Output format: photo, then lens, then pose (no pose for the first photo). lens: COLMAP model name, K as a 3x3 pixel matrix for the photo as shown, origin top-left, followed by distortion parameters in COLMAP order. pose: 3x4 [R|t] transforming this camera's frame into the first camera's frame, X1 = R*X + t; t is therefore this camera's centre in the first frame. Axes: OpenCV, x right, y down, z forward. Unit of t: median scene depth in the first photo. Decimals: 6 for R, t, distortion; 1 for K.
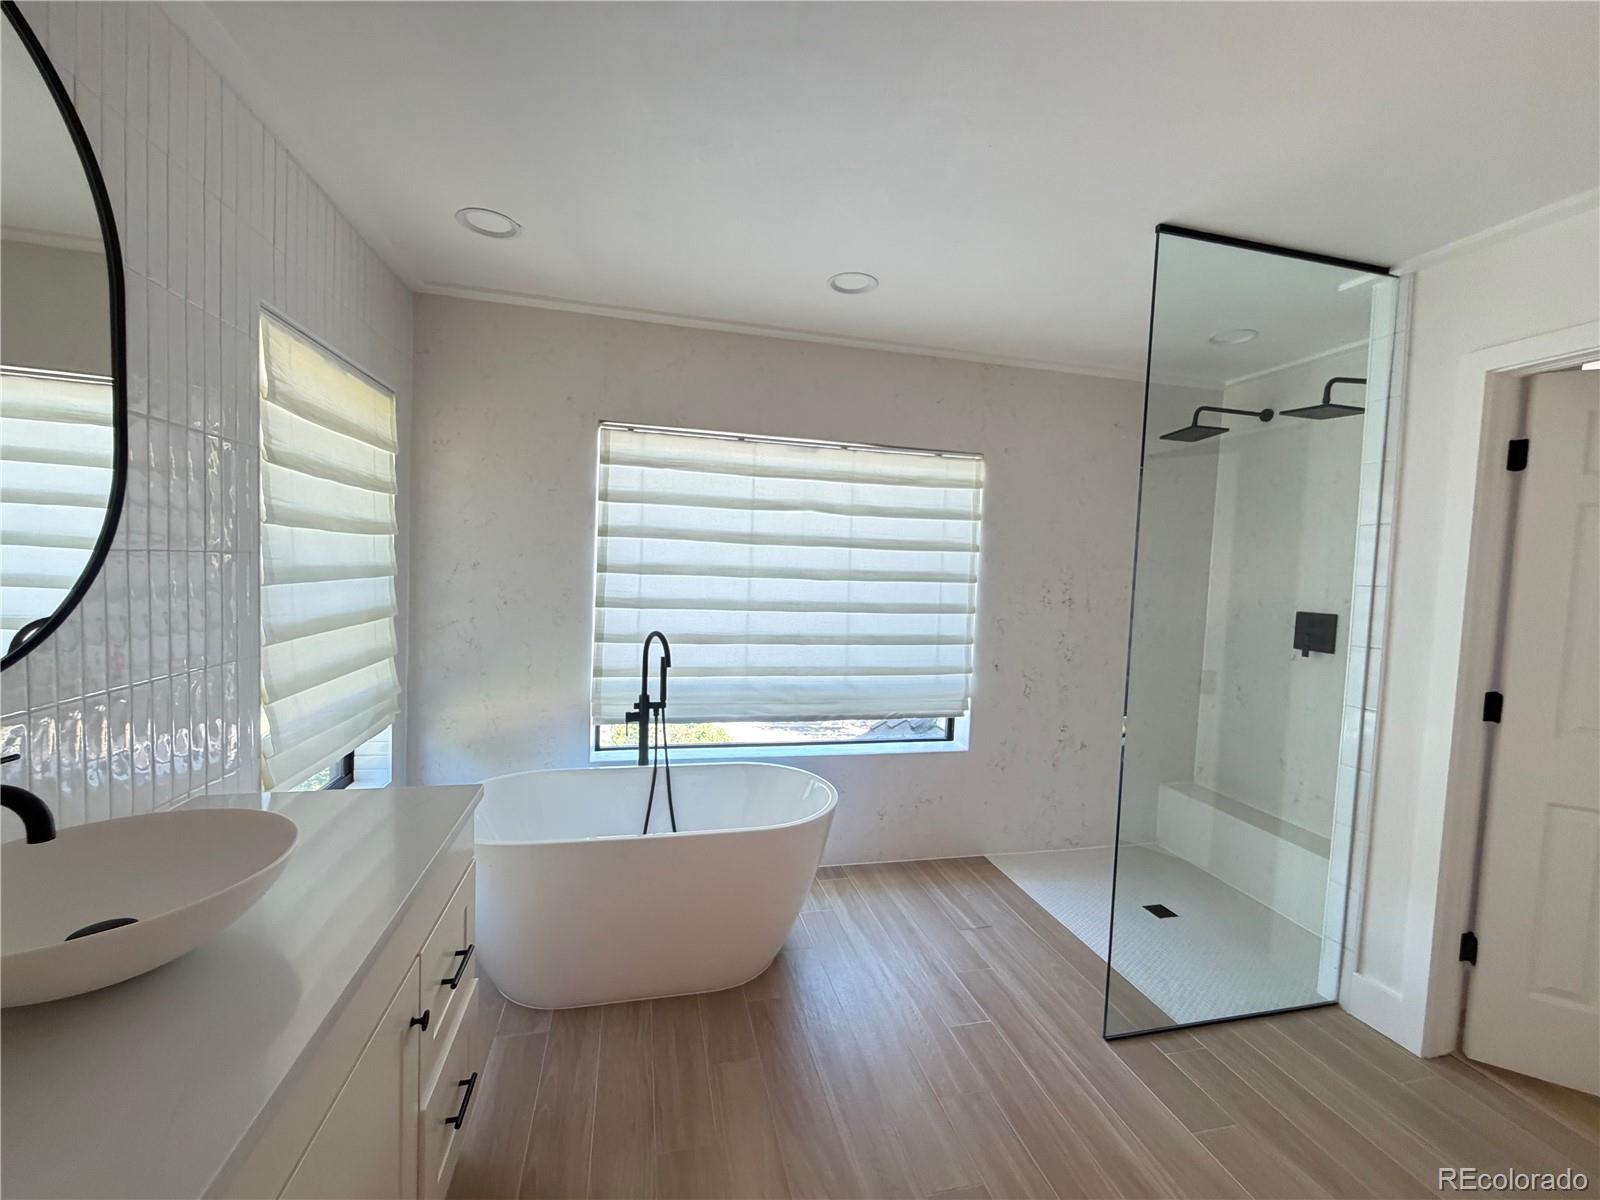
lens RADIAL K [[640.9, 0, 800.4], [0, 640.9, 599.1], [0, 0, 1]] dist [0.002106, -0.000670]
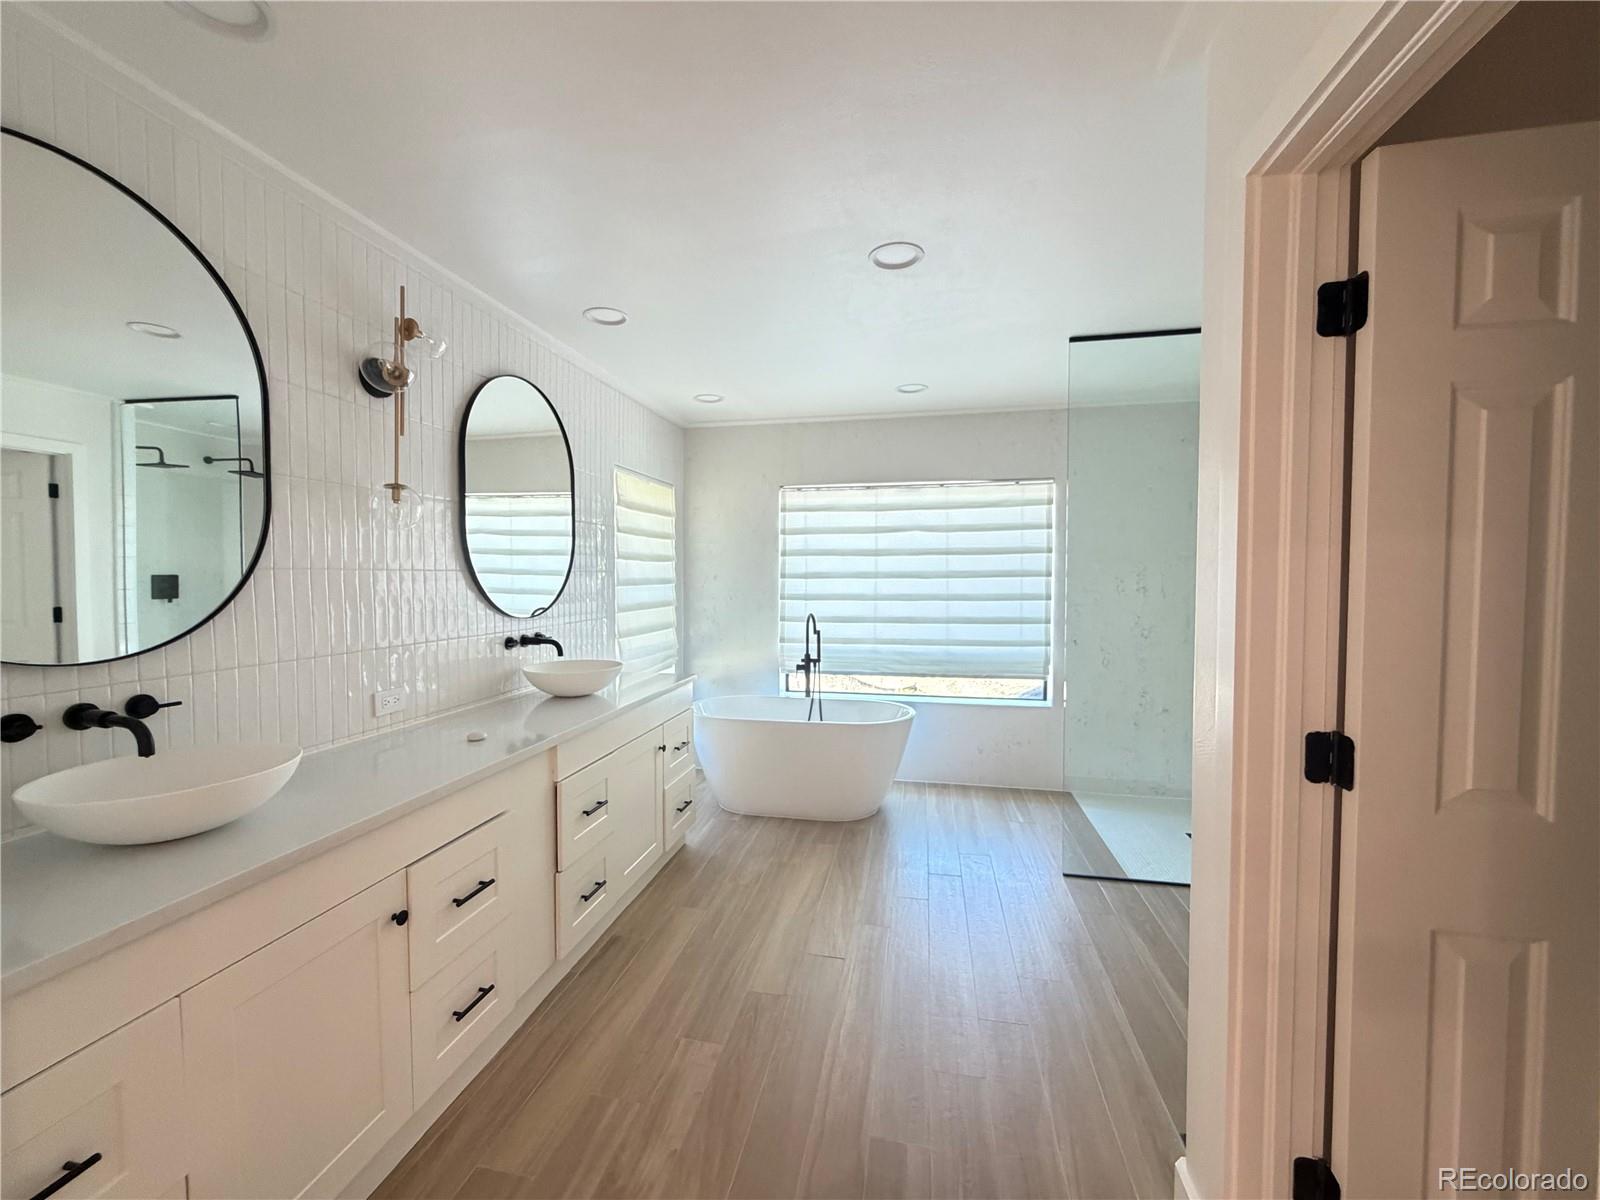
lens RADIAL K [[640.9, 0, 800.2], [0, 640.9, 597.8], [0, 0, 1]] dist [0.002106, -0.000670]
pose [[0.906472, -0.026038, -0.421462, 0.414843], [0.014683, 0.999437, -0.030166, 0.056812], [0.422010, 0.021156, 0.906344, -0.456733]]
